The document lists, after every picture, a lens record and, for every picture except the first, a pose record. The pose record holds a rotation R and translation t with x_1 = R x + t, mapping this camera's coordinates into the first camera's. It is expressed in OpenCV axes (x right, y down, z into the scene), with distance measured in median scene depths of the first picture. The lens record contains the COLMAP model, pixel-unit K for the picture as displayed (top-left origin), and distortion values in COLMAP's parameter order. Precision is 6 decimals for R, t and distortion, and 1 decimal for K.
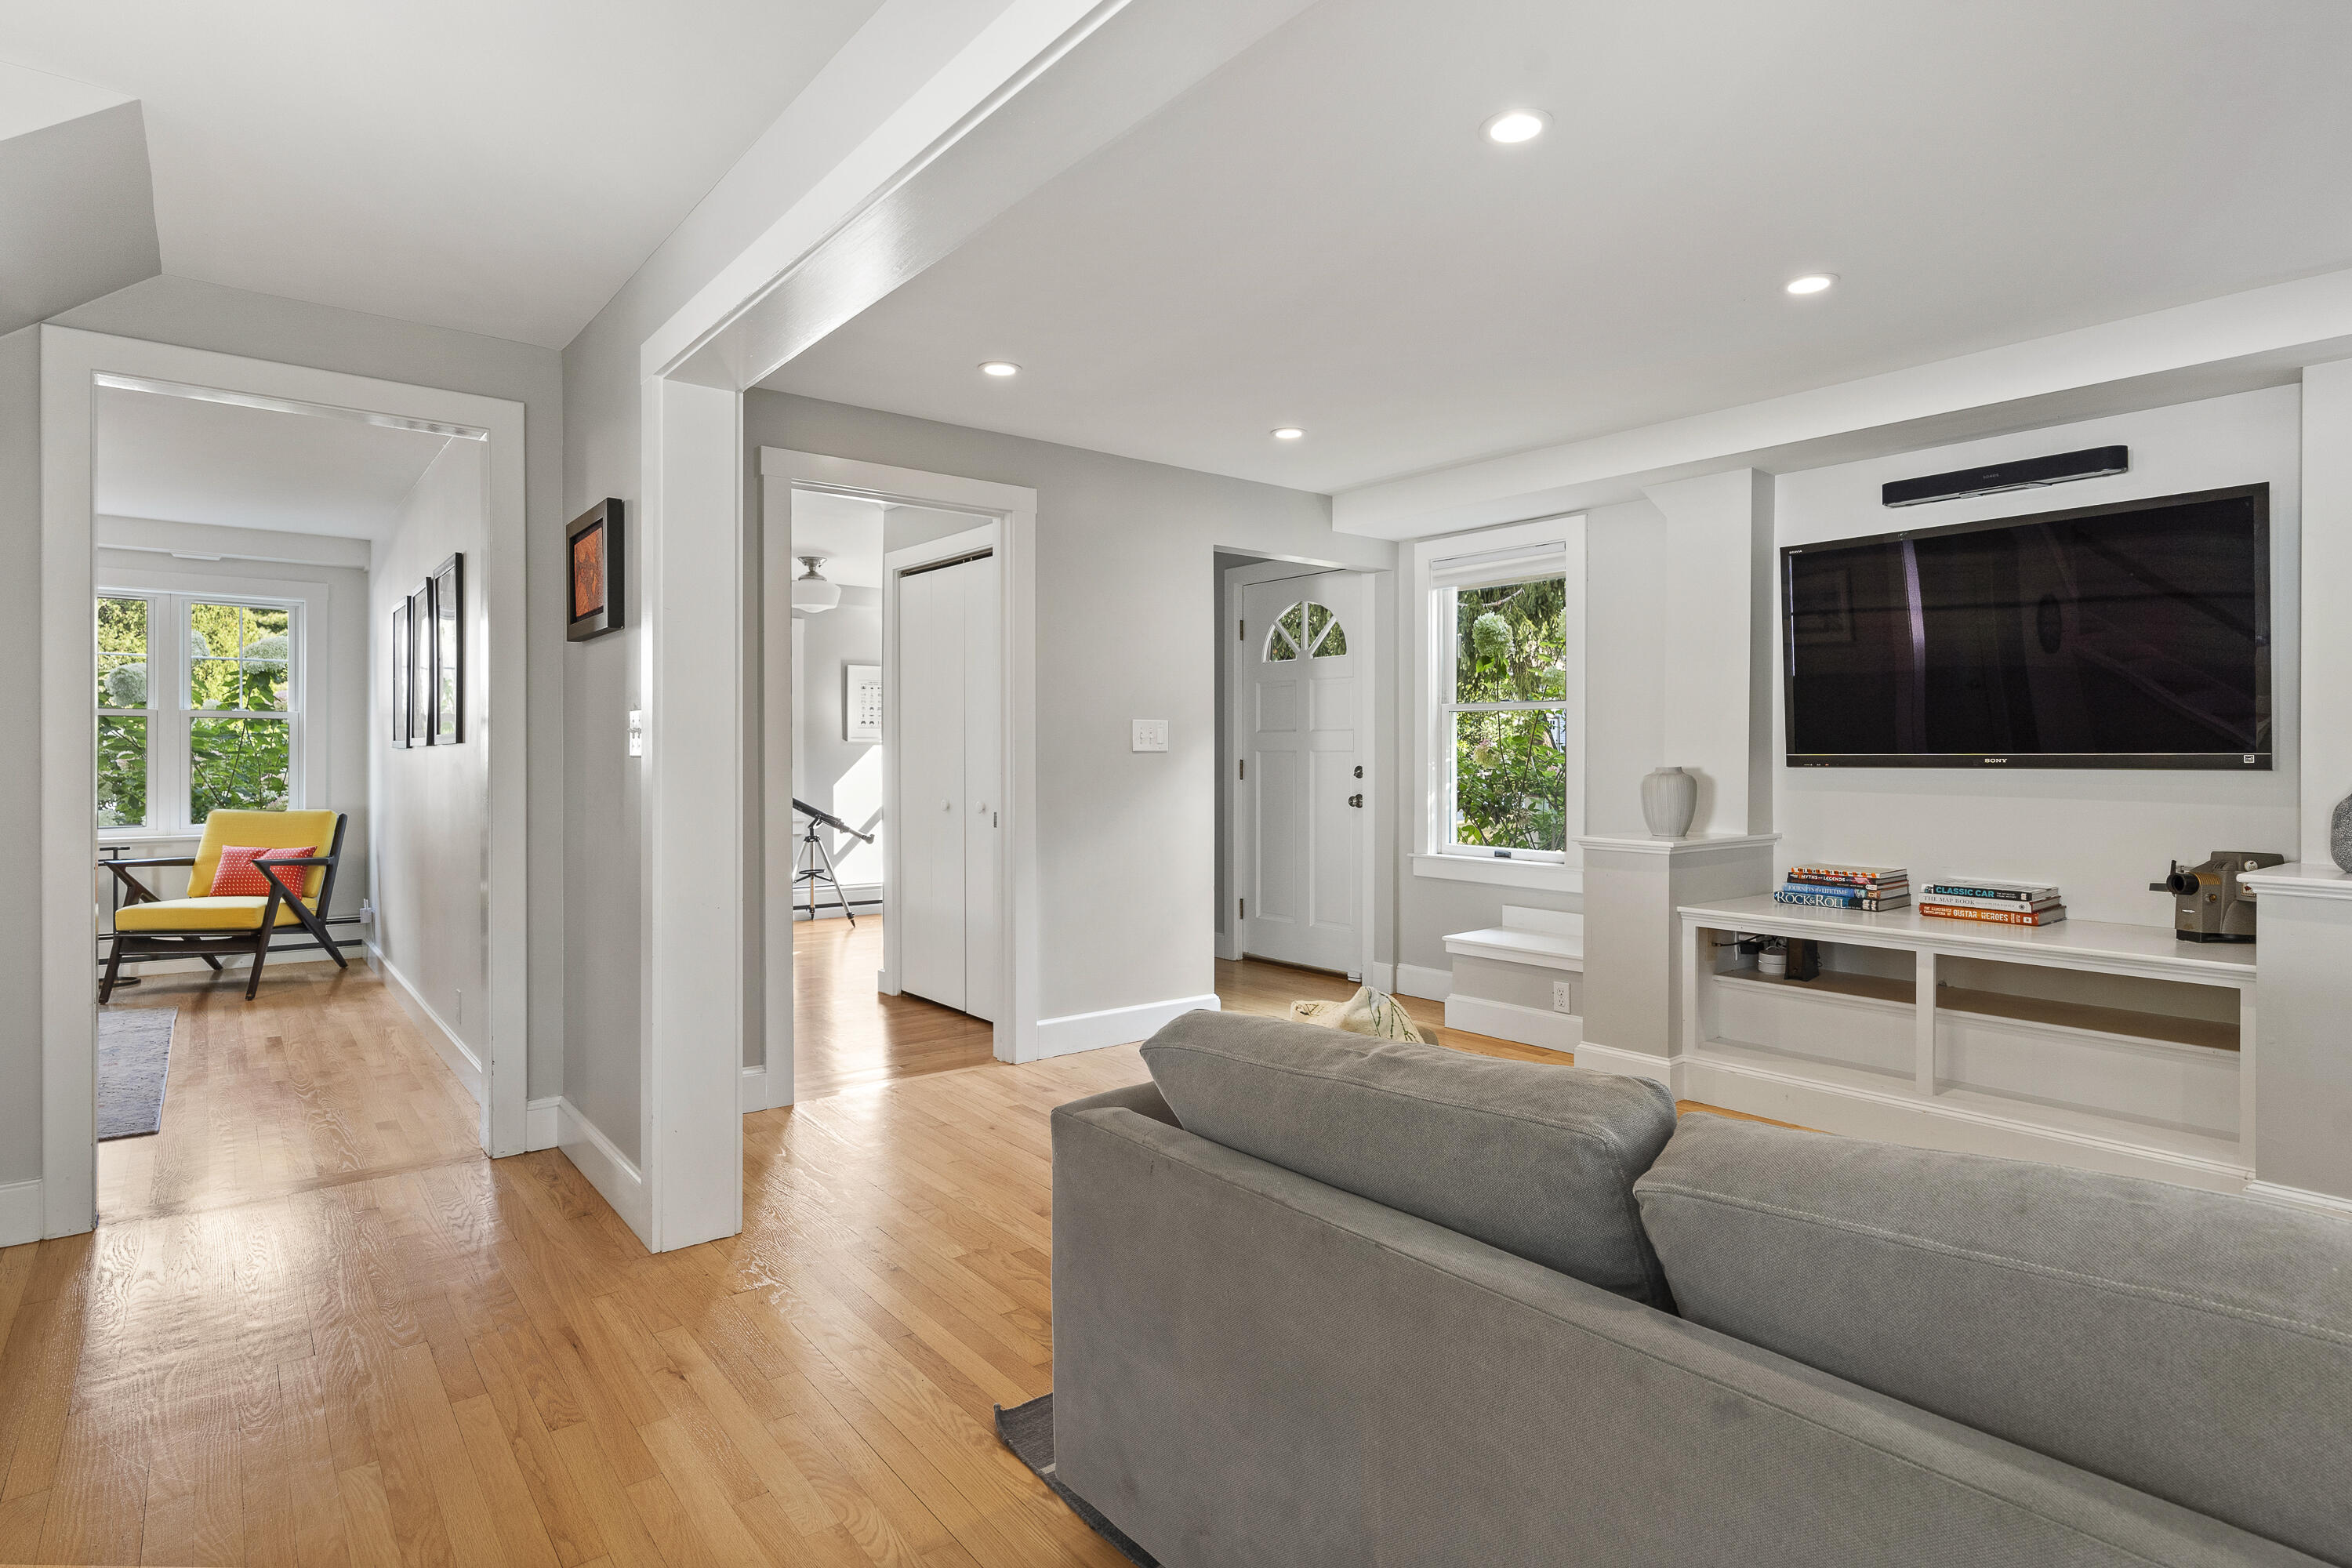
lens RADIAL K [[1218.8, 0, 1171.8], [0, 1218.8, 757.2], [0, 0, 1]] dist [0.002899, 0.001603]
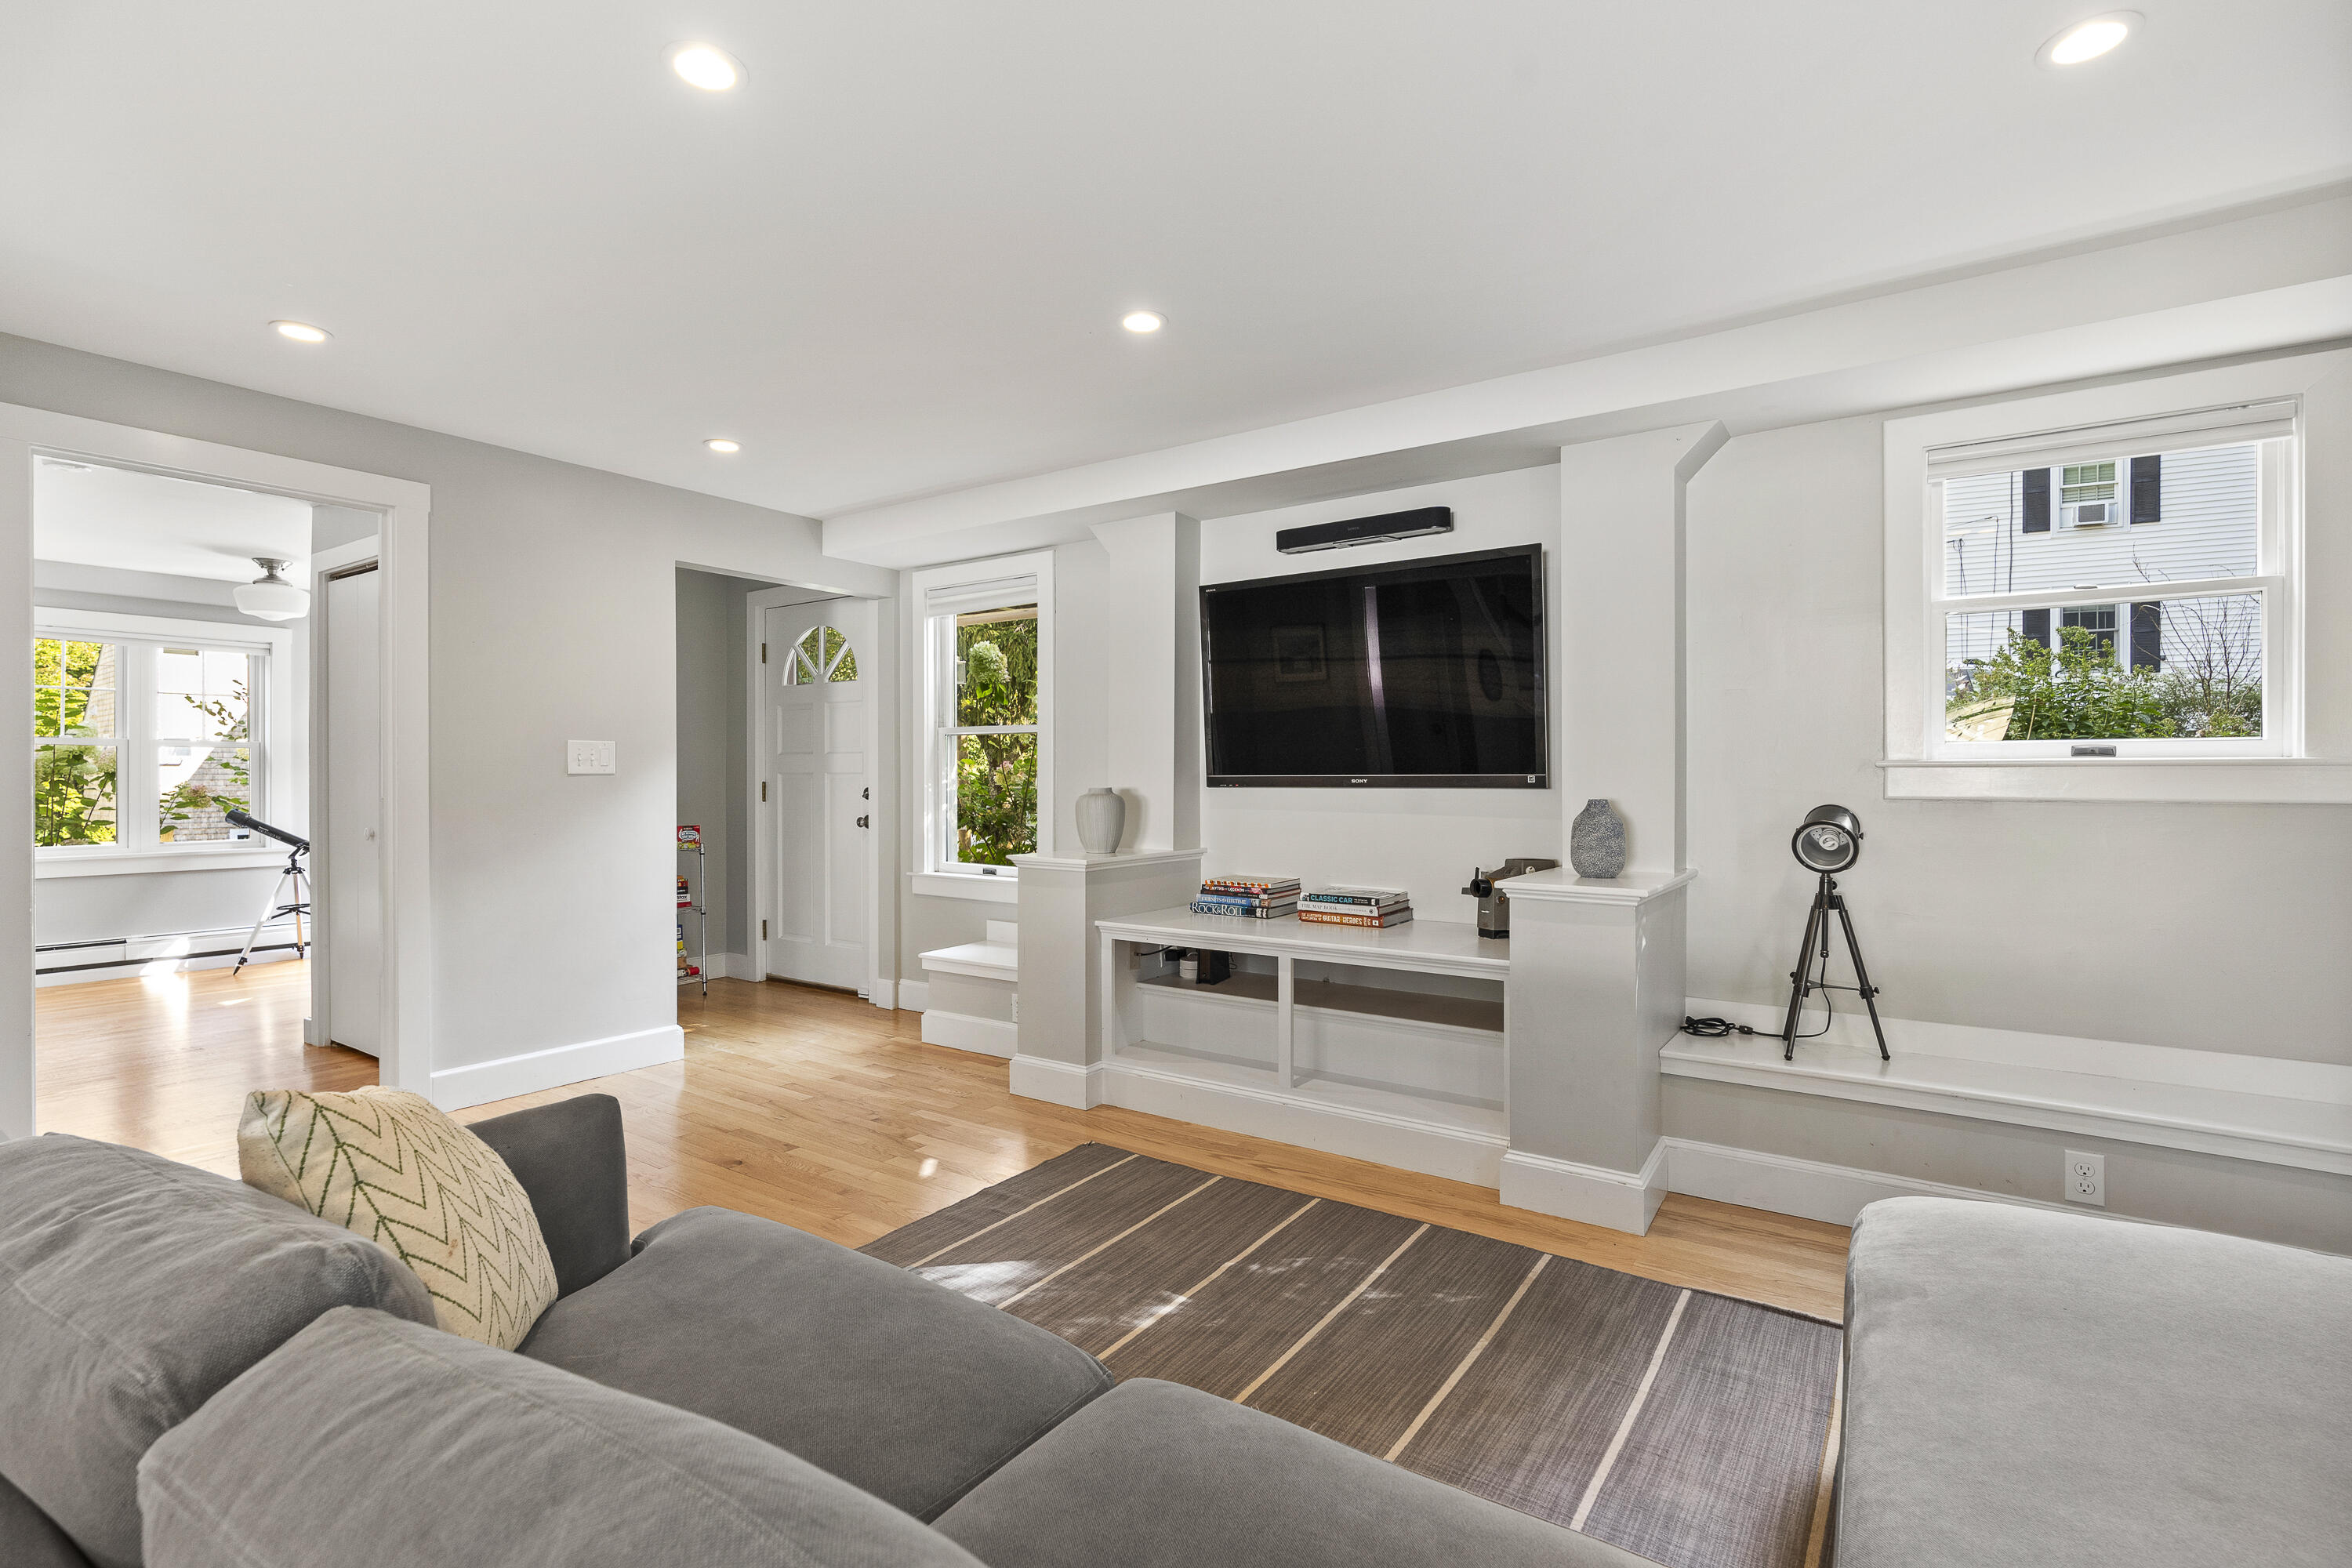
lens RADIAL K [[1083.2, 0, 1166.0], [0, 1083.2, 772.1], [0, 0, 1]] dist [-0.001100, 0.000377]
pose [[0.959960, -0.001434, 0.280132, 0.200930], [0.002847, 0.999985, -0.004638, -0.001273], [-0.280122, 0.005249, 0.959950, 0.081031]]
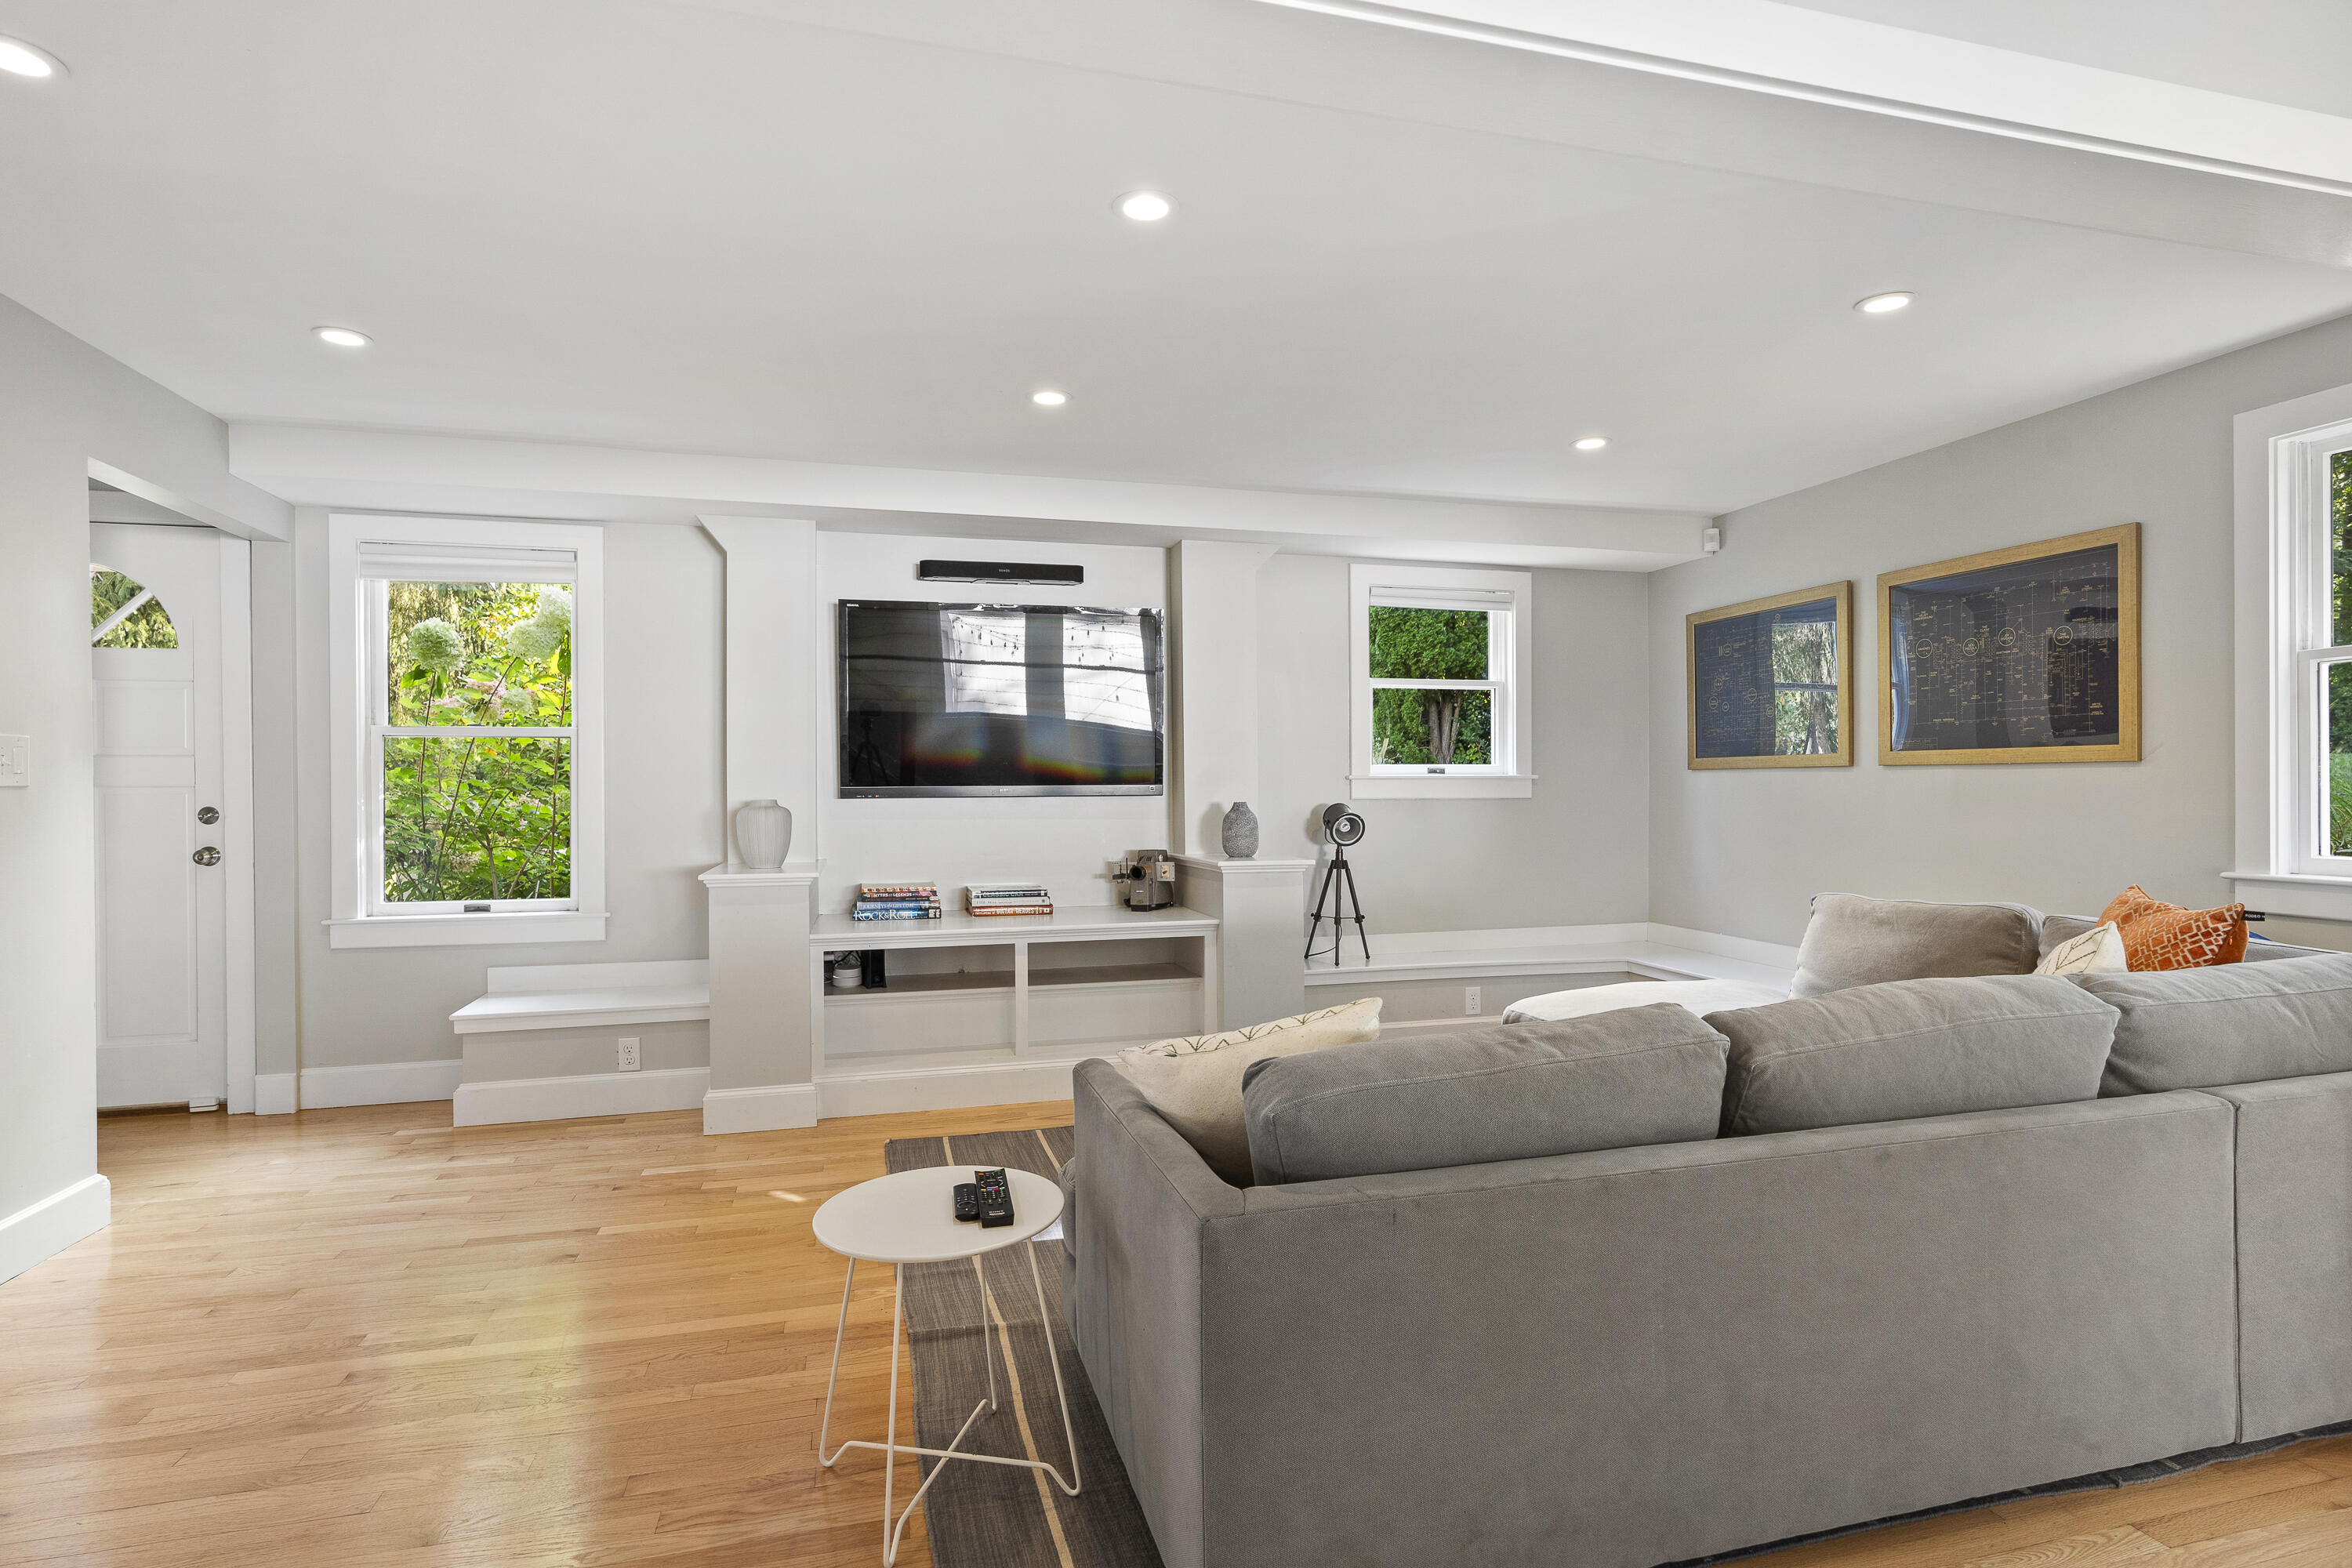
lens RADIAL K [[1177.3, 0, 1181.6], [0, 1177.3, 787.6], [0, 0, 1]] dist [-0.000862, 0.000320]
pose [[0.399976, -0.004809, 0.916513, -0.356122], [0.007075, 0.999973, 0.002160, -0.002032], [-0.916498, 0.005620, 0.399999, 0.296512]]
